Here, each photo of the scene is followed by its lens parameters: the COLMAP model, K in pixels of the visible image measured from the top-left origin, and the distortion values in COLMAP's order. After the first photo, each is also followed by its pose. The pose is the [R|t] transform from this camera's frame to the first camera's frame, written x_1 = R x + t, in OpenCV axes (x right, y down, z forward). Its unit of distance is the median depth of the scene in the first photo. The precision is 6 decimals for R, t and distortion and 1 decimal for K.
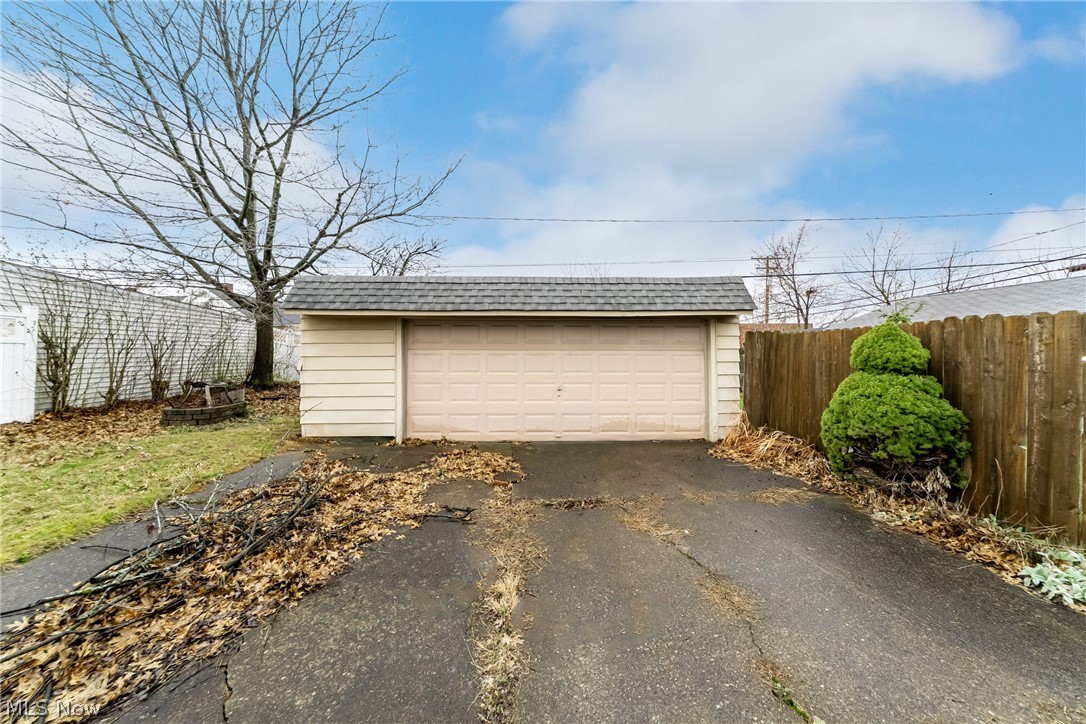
lens RADIAL K [[373.0, 0, 541.7], [0, 373.0, 354.0], [0, 0, 1]] dist [-0.001302, -0.000141]
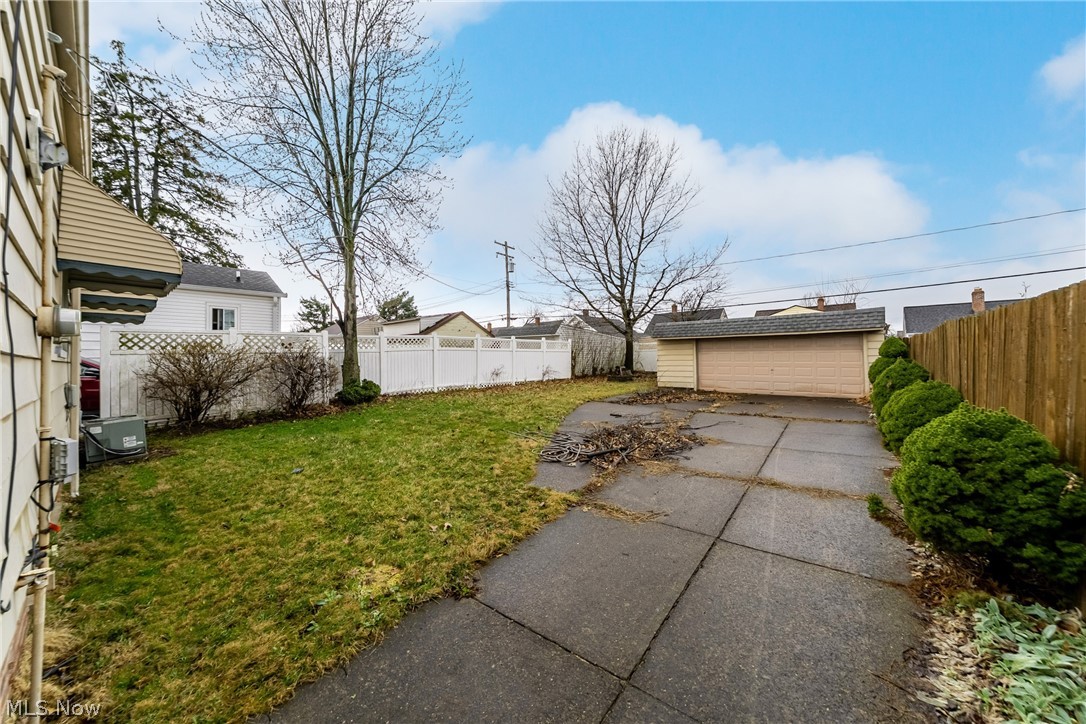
lens RADIAL K [[369.5, 0, 543.4], [0, 369.5, 358.1], [0, 0, 1]] dist [-0.001198, -0.000134]
pose [[0.716253, -0.005985, -0.697815, 0.506888], [0.008958, 0.999960, 0.000618, 0.015566], [0.697783, -0.006694, 0.716278, -1.212669]]
